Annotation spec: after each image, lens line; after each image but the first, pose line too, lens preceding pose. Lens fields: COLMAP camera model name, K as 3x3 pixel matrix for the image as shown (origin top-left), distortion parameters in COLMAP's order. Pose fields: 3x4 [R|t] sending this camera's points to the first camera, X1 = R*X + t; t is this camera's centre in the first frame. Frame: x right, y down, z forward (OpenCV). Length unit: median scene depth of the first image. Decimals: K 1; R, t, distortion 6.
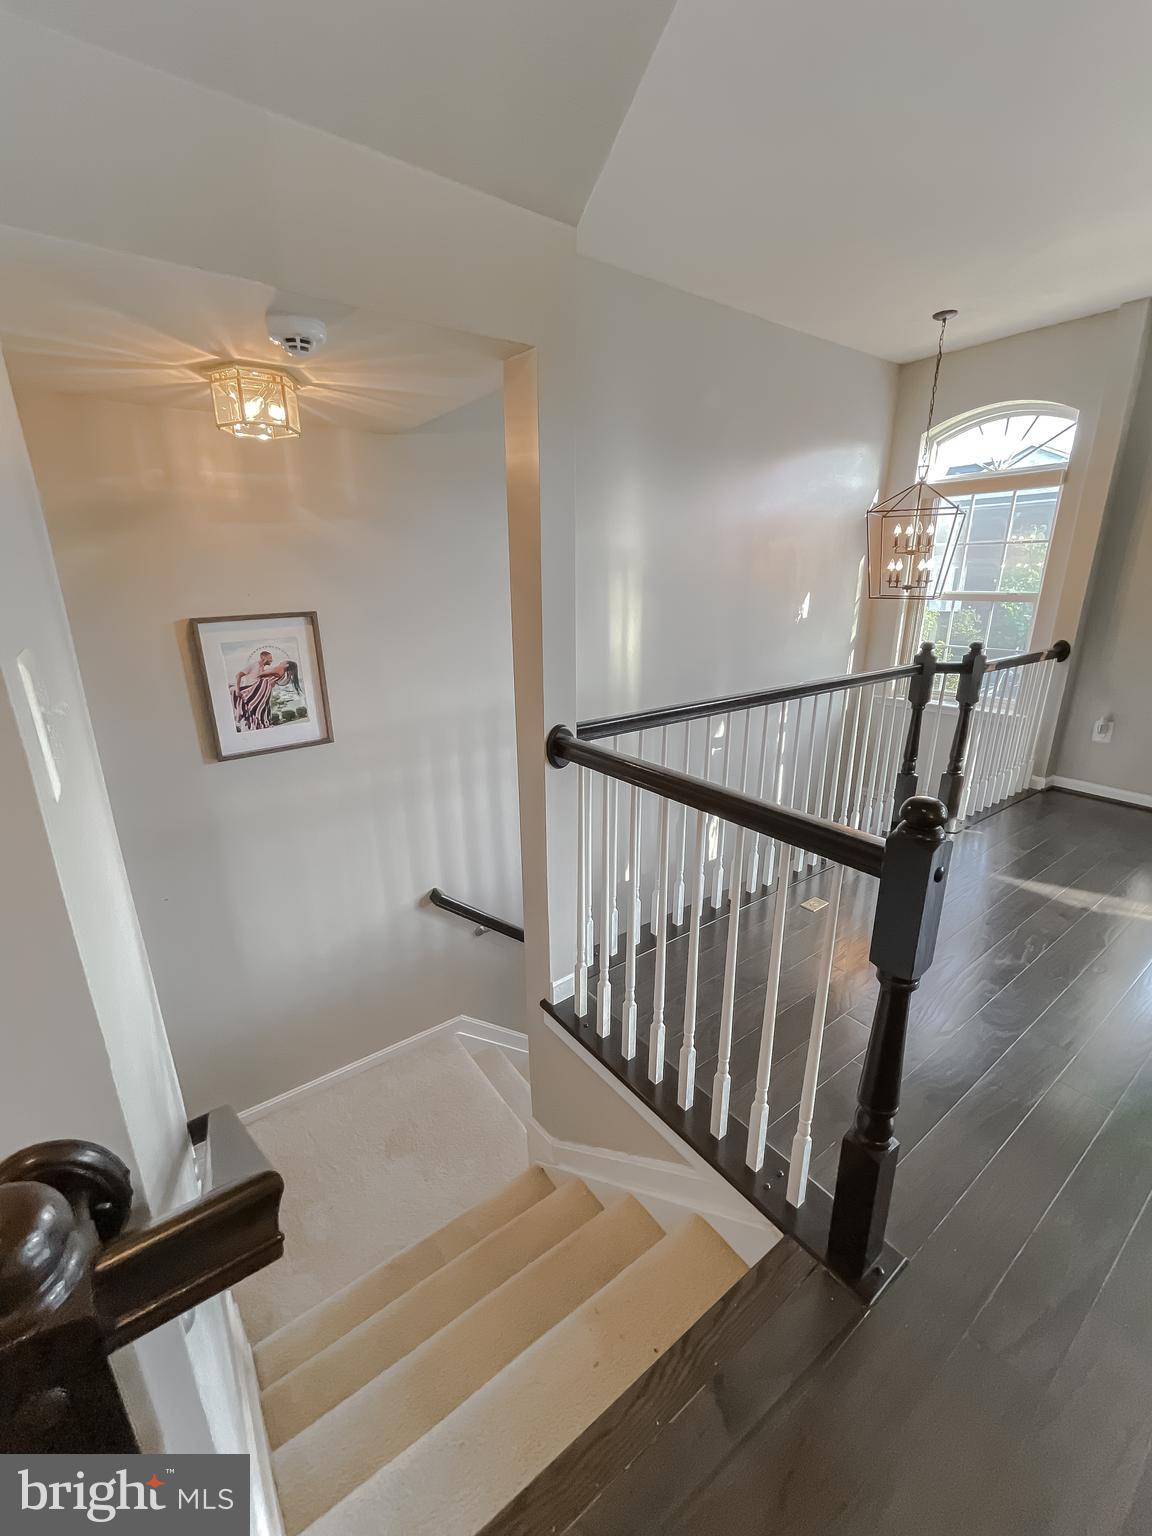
lens RADIAL K [[625.6, 0, 575.2], [0, 625.6, 761.3], [0, 0, 1]] dist [-0.004449, 0.001828]
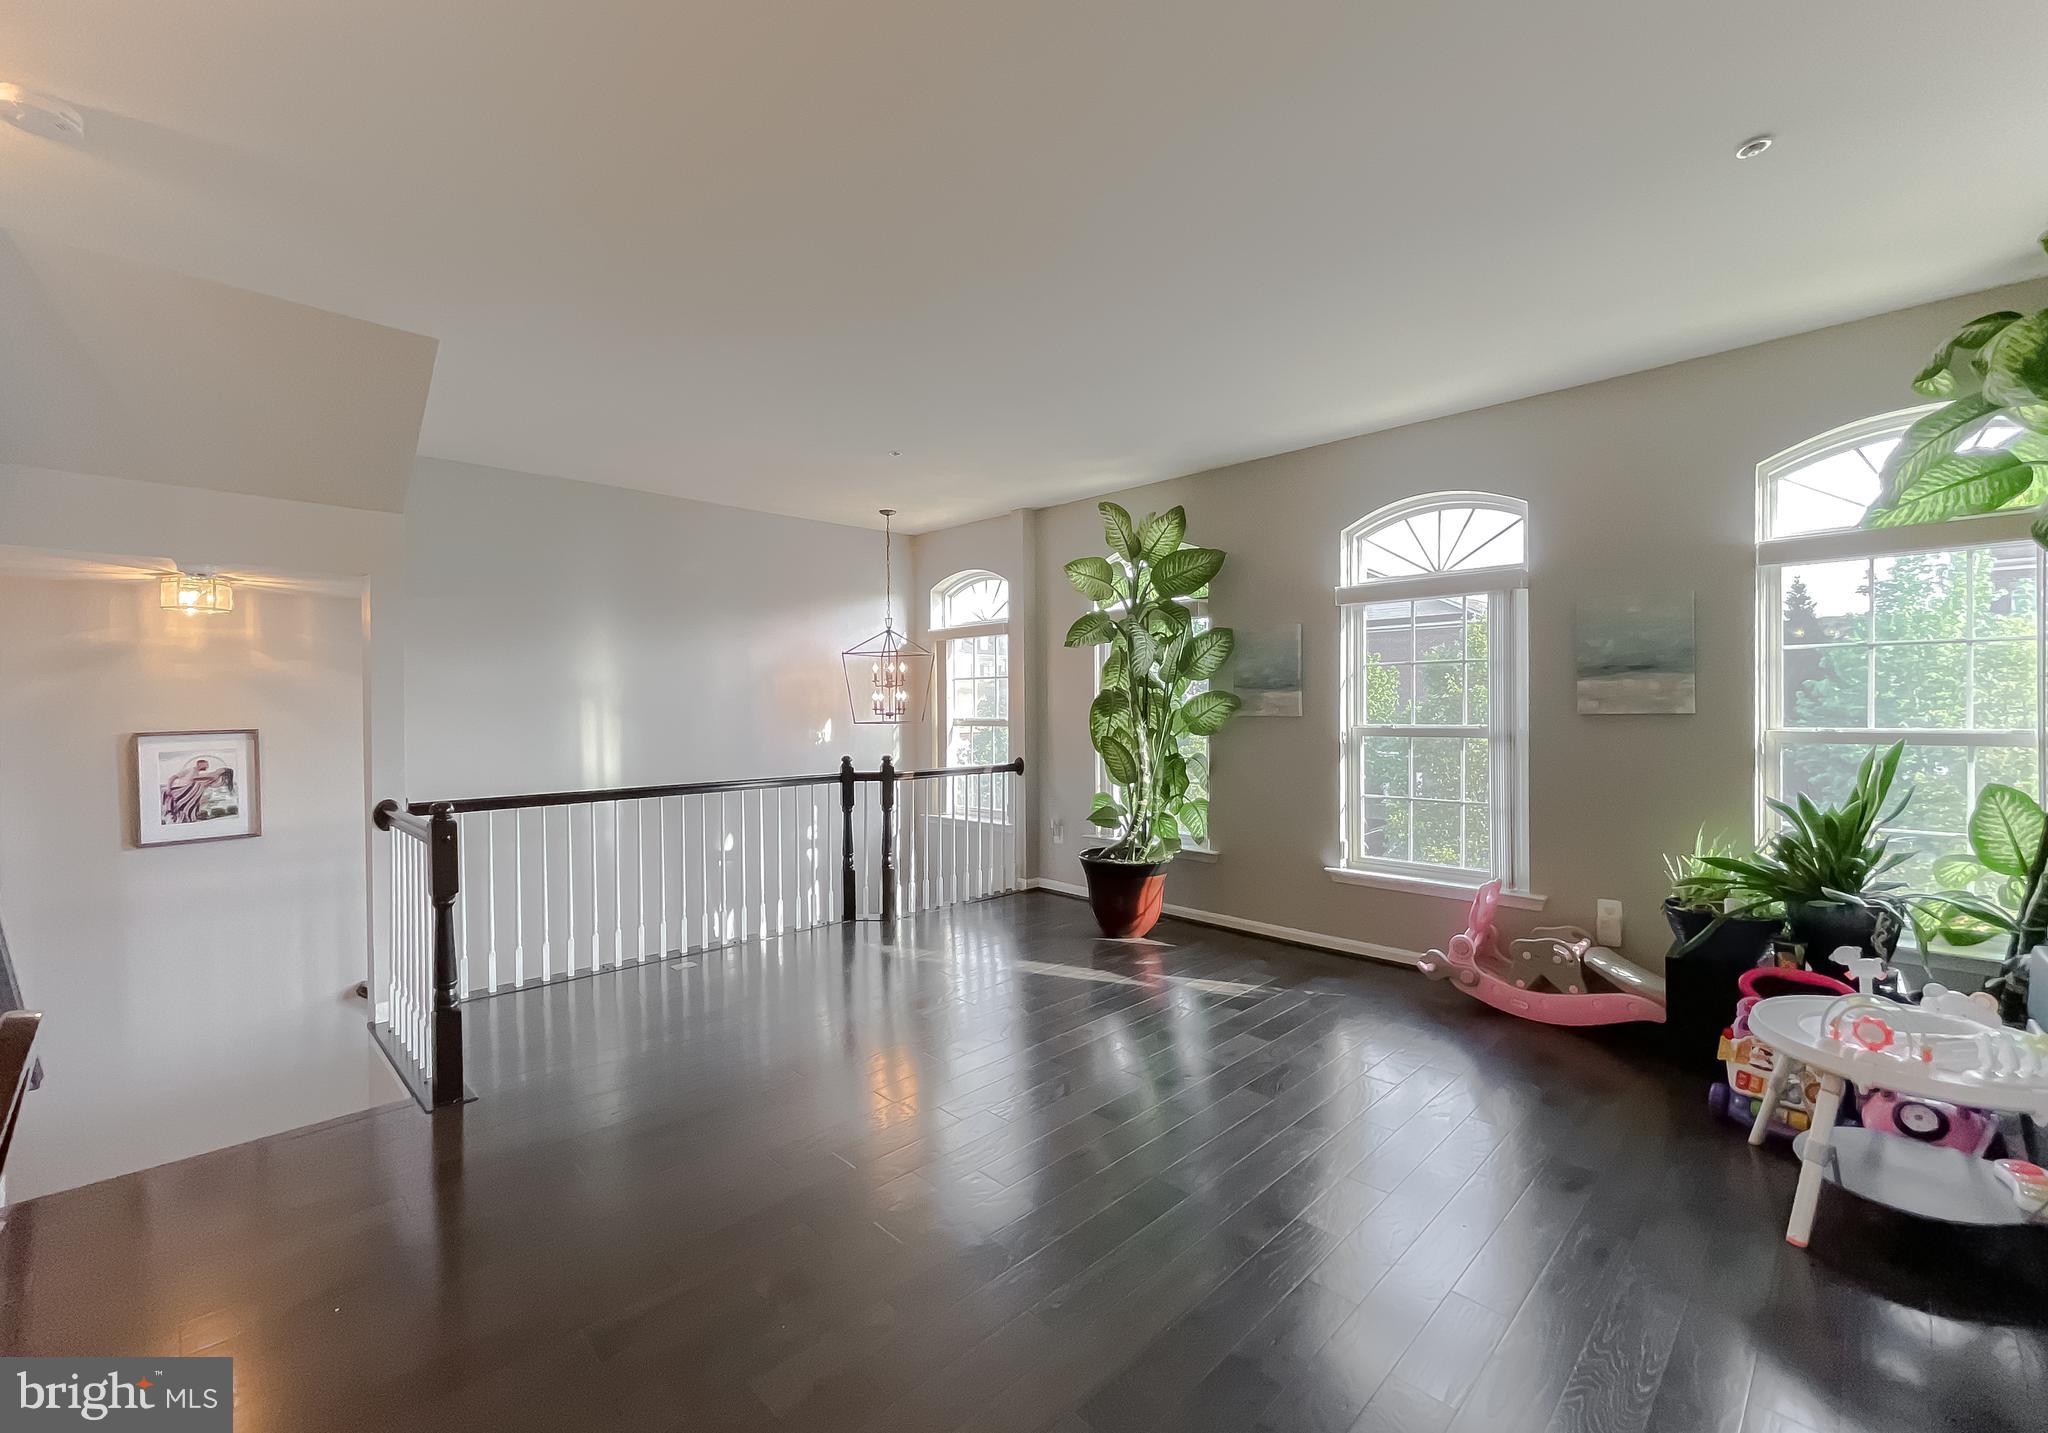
lens RADIAL K [[838.8, 0, 994.4], [0, 838.8, 708.9], [0, 0, 1]] dist [0.008757, 0.000565]
pose [[0.992080, 0.000596, 0.125608, 0.832260], [0.035235, 0.958518, -0.282847, 0.251696], [-0.120567, 0.285032, 0.950905, -0.799535]]
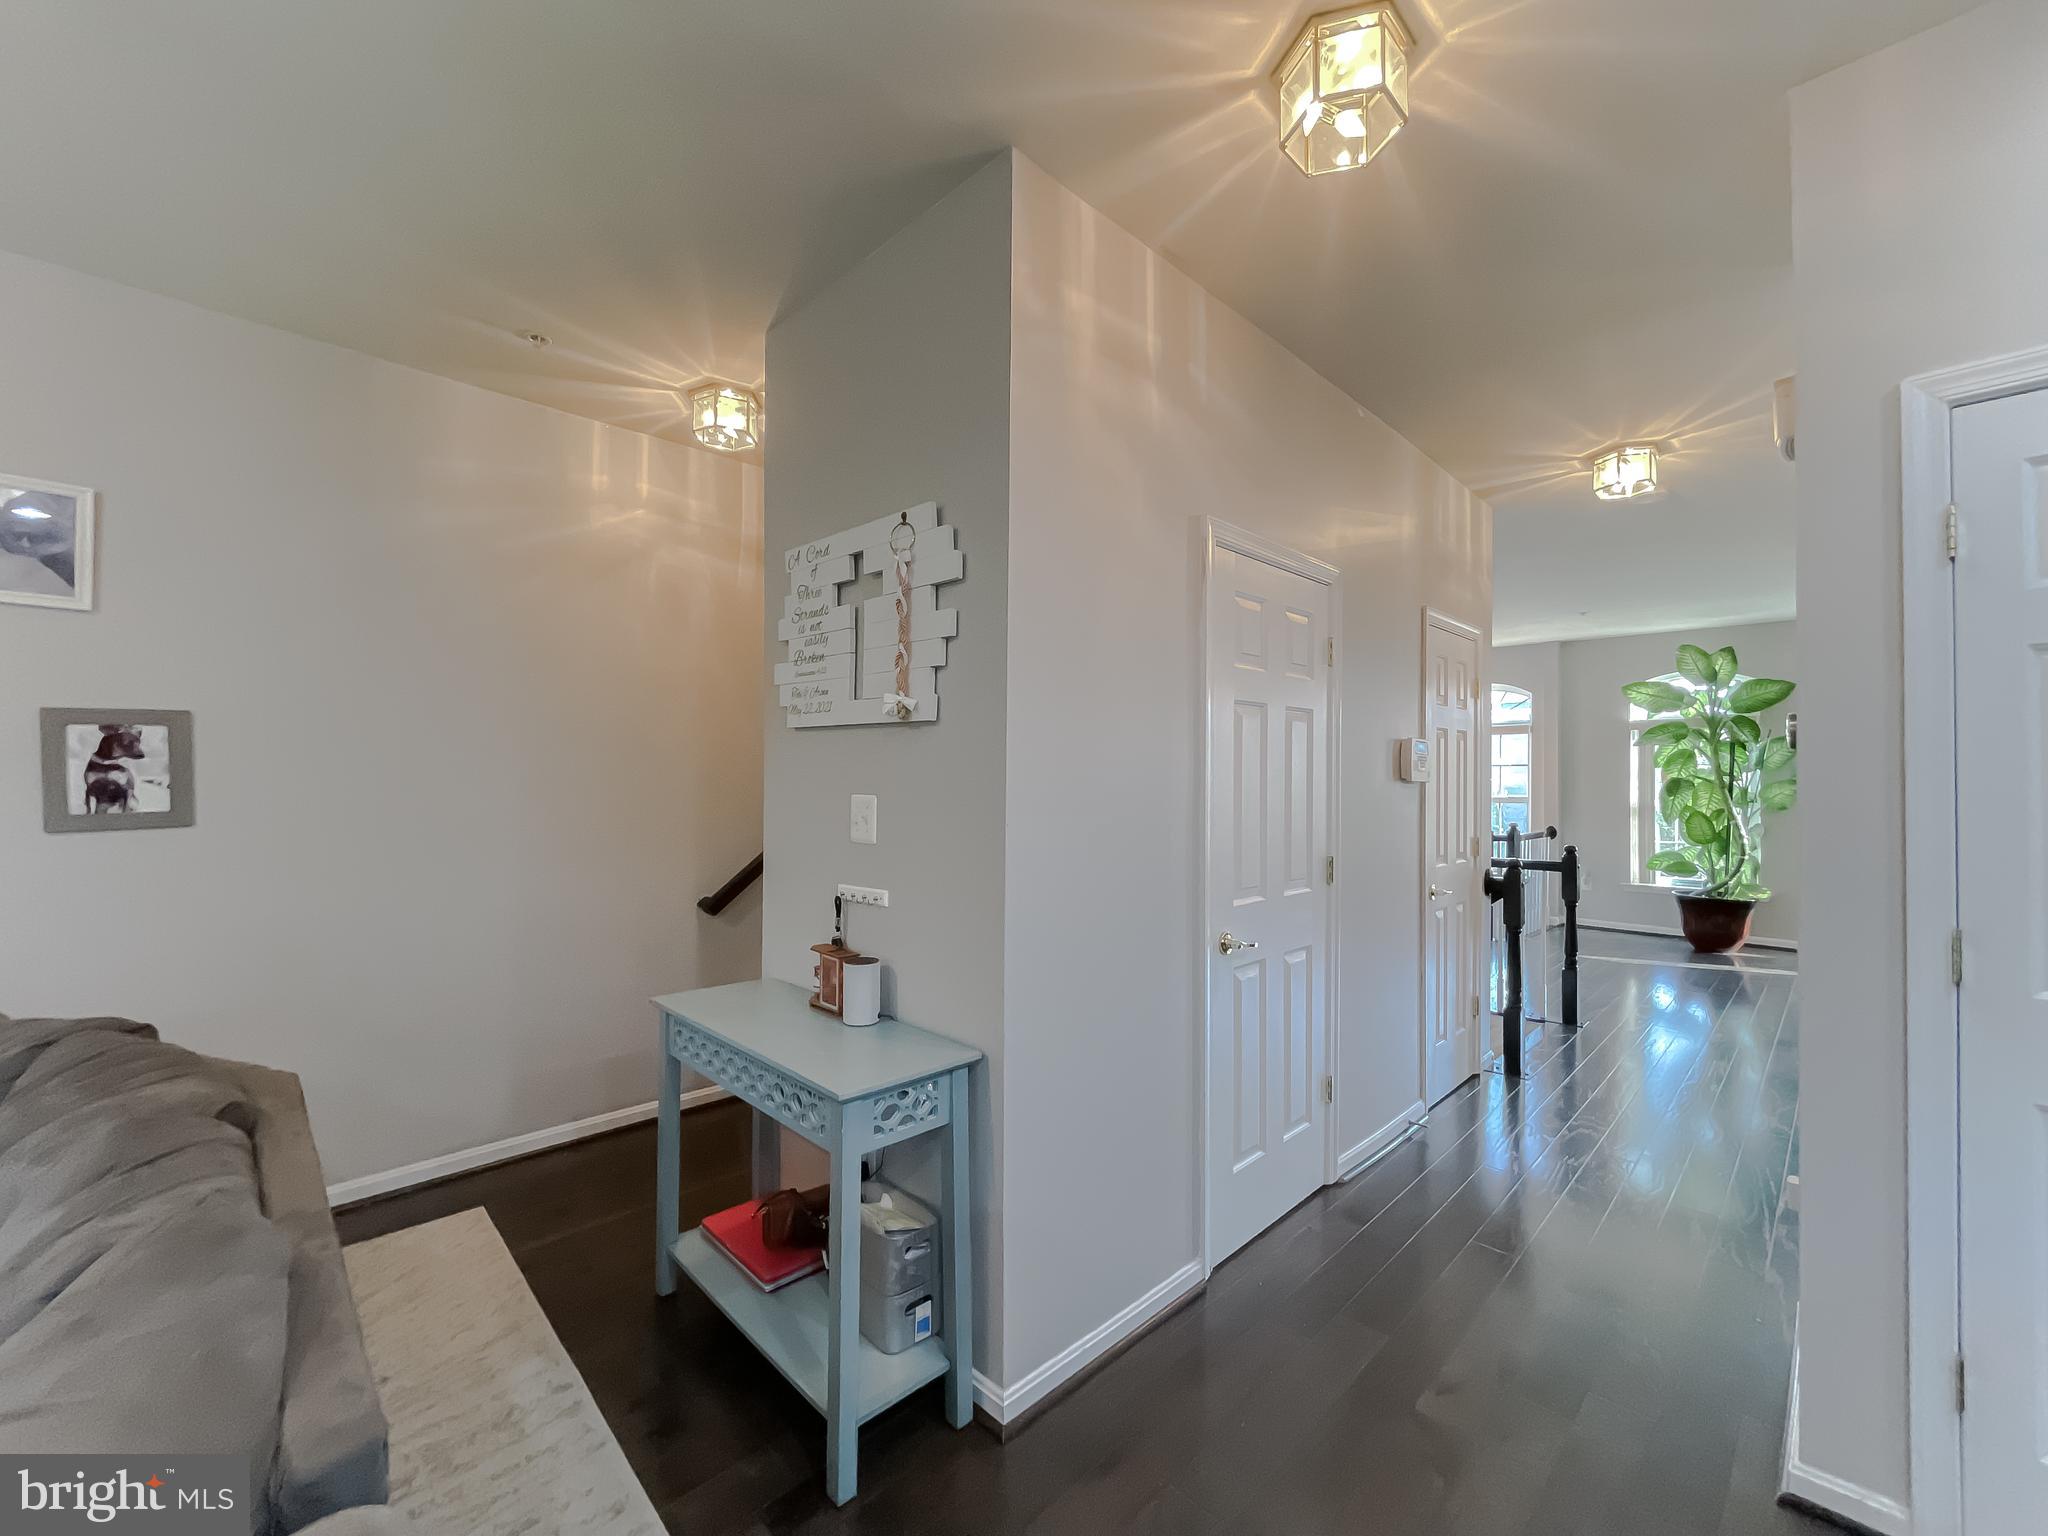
lens RADIAL K [[834.1, 0, 1031.3], [0, 834.1, 763.7], [0, 0, 1]] dist [-0.004449, 0.001828]
pose [[0.986799, 0.017533, 0.160996, -1.264417], [0.033475, 0.950571, -0.308698, 0.387066], [-0.158450, 0.310012, 0.937436, -1.204700]]
